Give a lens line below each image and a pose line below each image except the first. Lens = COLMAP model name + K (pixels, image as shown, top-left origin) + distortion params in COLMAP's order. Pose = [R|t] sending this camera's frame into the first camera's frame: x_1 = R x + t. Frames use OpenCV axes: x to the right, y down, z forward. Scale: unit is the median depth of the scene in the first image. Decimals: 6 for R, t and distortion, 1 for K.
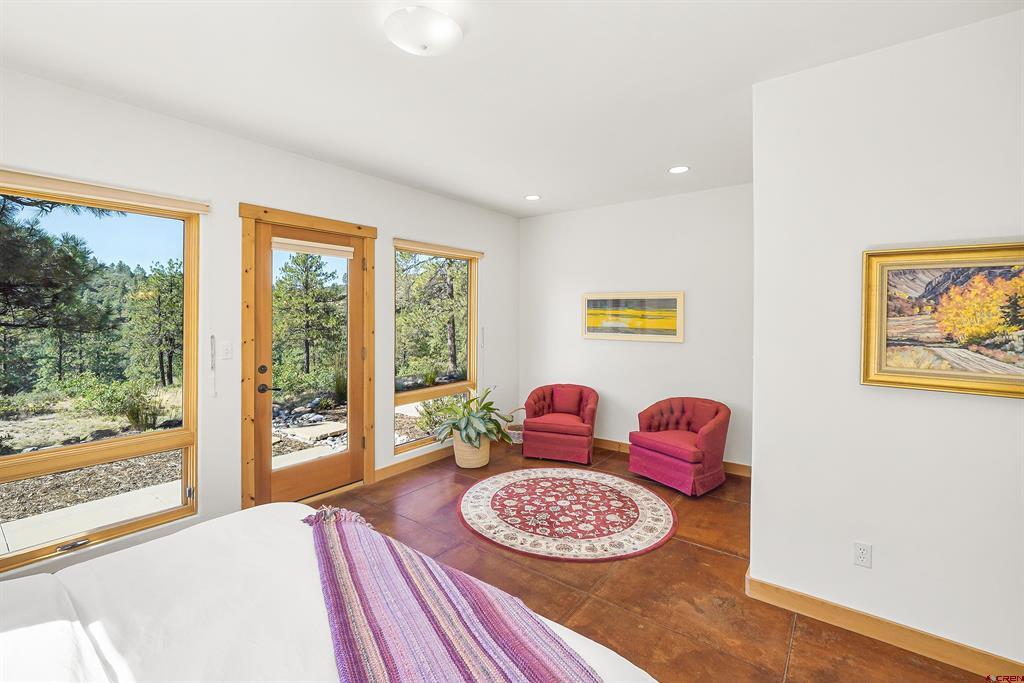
lens RADIAL K [[435.3, 0, 512.3], [0, 435.3, 319.2], [0, 0, 1]] dist [-0.016188, 0.003893]
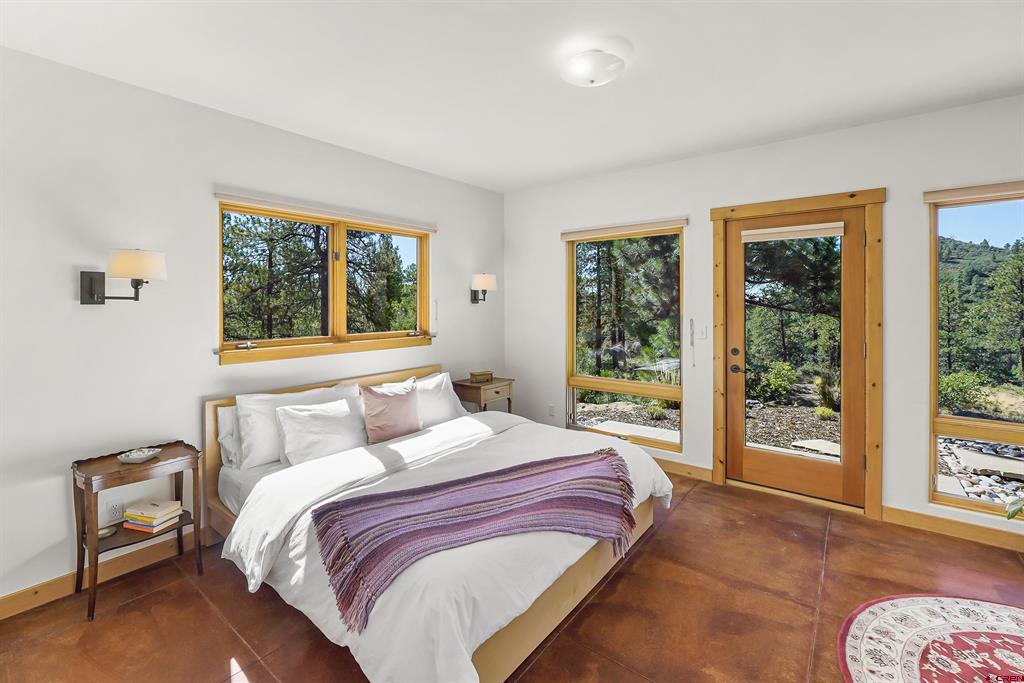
lens RADIAL K [[435.3, 0, 501.8], [0, 435.3, 306.3], [0, 0, 1]] dist [-0.016188, 0.003893]
pose [[-0.004938, 0.004691, -0.999977, 0.538177], [-0.005102, 0.999976, 0.004716, -0.003072], [0.999975, 0.005125, -0.004914, 0.400641]]
